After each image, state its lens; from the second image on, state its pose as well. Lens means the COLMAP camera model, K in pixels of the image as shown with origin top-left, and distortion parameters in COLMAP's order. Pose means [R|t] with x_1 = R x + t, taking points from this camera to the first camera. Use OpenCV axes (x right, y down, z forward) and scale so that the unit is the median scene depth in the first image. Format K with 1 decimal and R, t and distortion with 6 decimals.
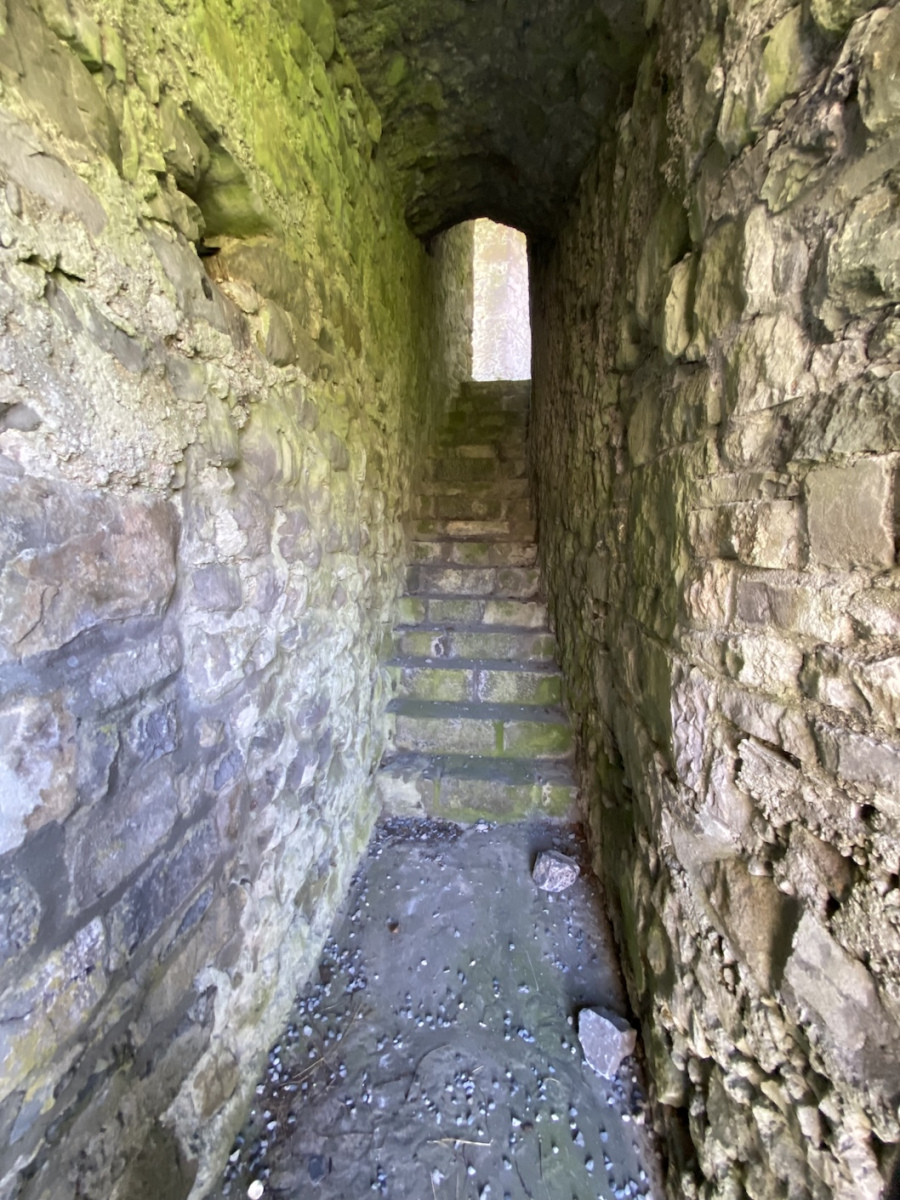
lens RADIAL K [[486.6, 0, 451.0], [0, 486.6, 600.2], [0, 0, 1]] dist [0.013161, -0.016523]
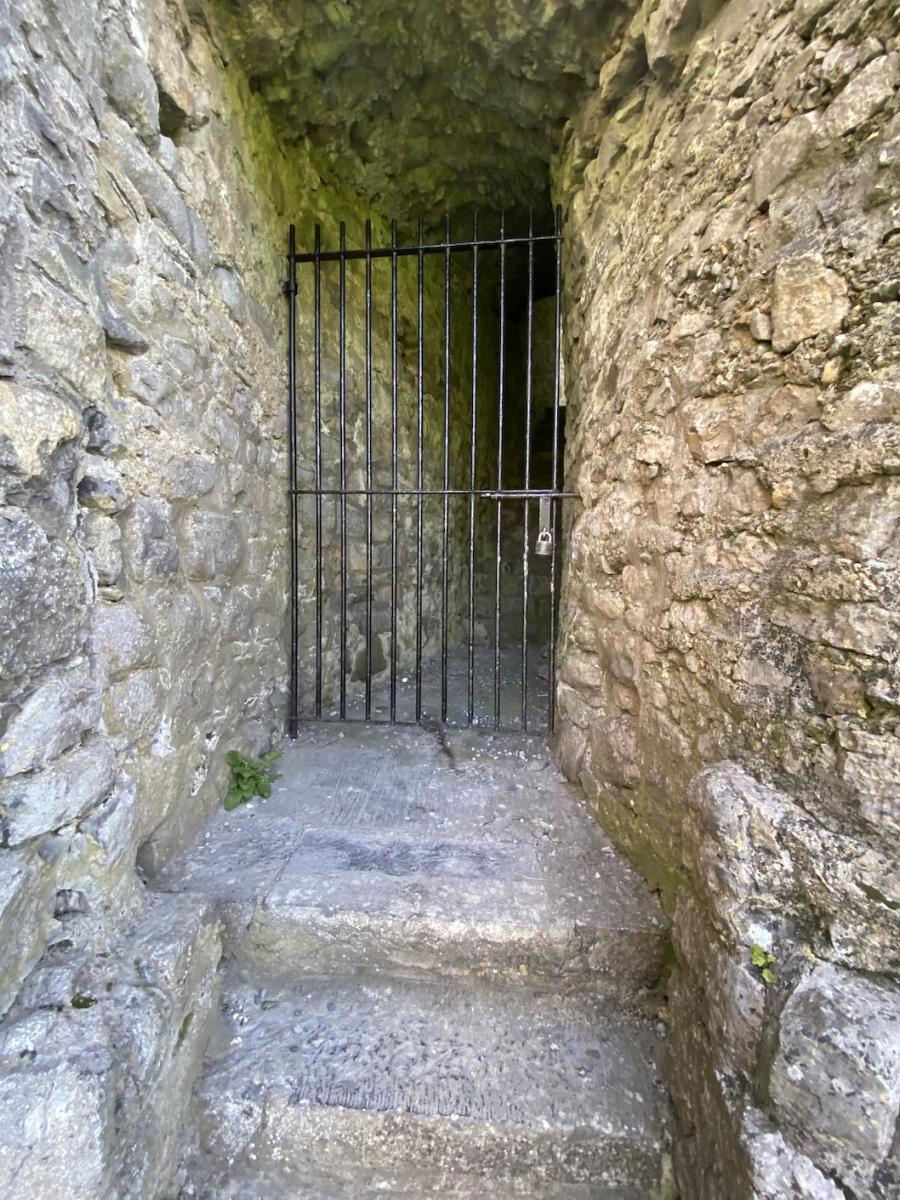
lens RADIAL K [[486.6, 0, 449.8], [0, 486.6, 599.5], [0, 0, 1]] dist [0.013161, -0.016523]
pose [[0.972508, 0.010727, -0.232622, 0.490497], [-0.028370, 0.996955, -0.072632, 0.979339], [0.231135, 0.077235, 0.969851, -1.731006]]
